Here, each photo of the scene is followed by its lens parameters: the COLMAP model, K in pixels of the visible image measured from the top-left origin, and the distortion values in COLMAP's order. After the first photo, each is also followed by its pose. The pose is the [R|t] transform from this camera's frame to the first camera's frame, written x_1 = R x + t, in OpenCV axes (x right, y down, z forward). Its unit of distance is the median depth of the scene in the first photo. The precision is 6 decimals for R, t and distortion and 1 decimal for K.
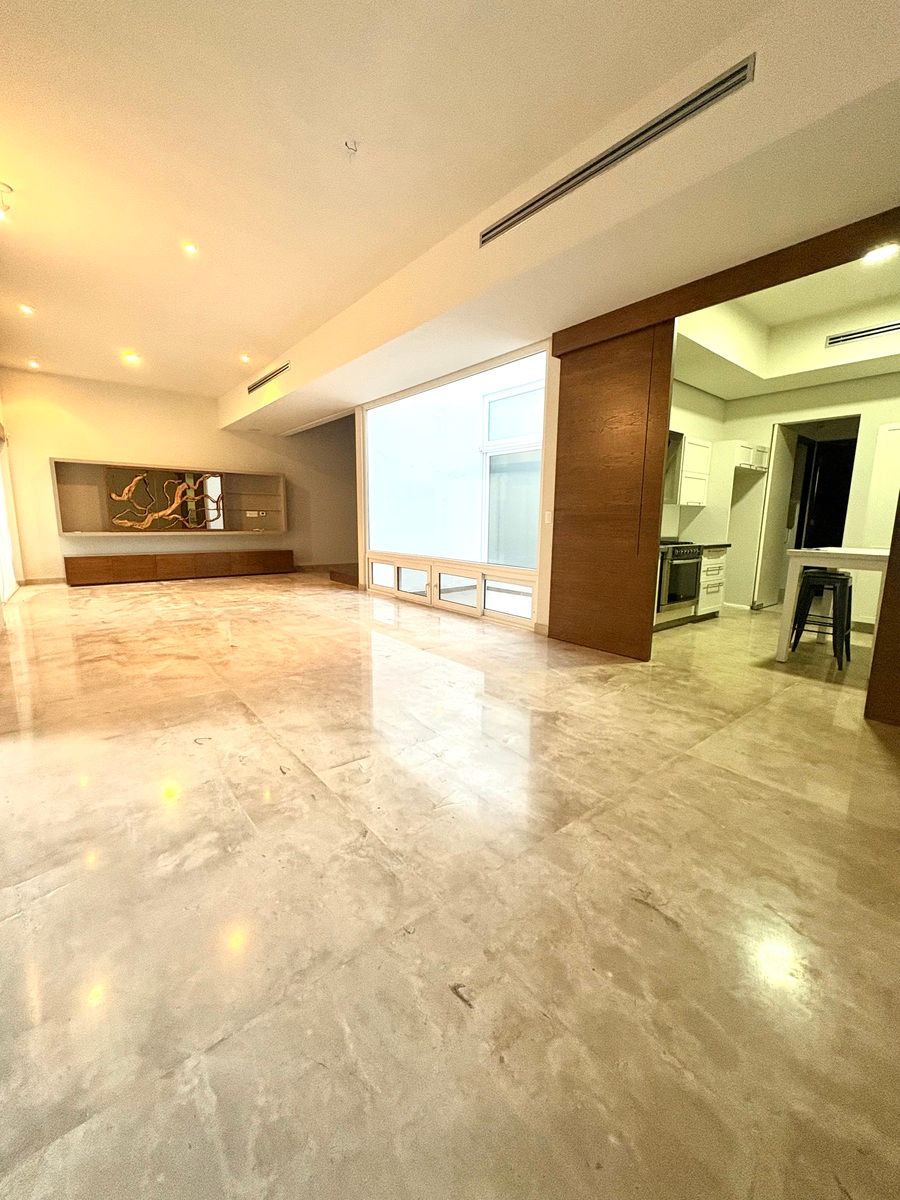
lens RADIAL K [[473.9, 0, 450.0], [0, 473.9, 600.0], [0, 0, 1]] dist [0.001389, -0.000006]
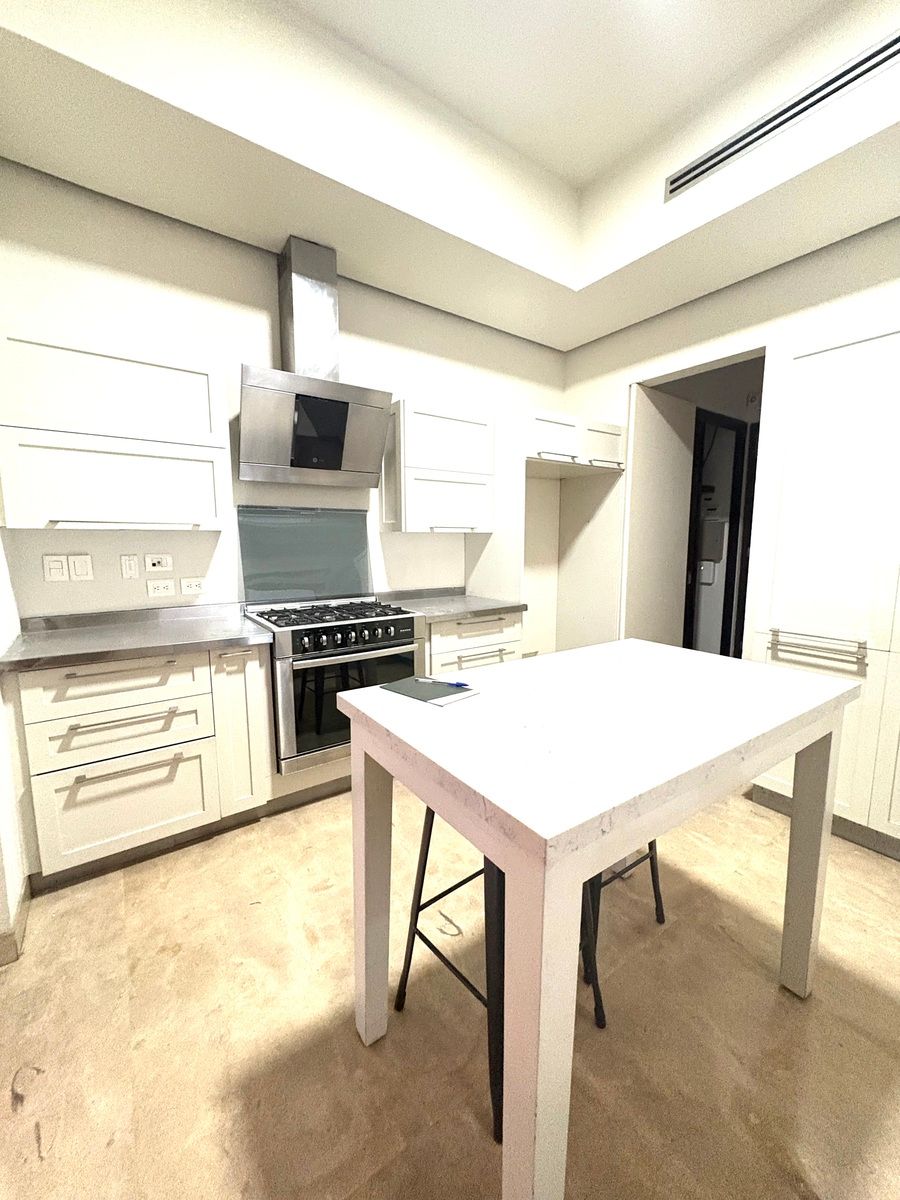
lens RADIAL K [[473.9, 0, 450.0], [0, 473.9, 600.0], [0, 0, 1]] dist [0.001389, -0.000006]
pose [[0.997800, -0.003387, -0.066216, 0.570290], [0.000871, 0.999278, -0.037986, -0.108803], [0.066297, 0.037845, 0.997082, 0.498107]]
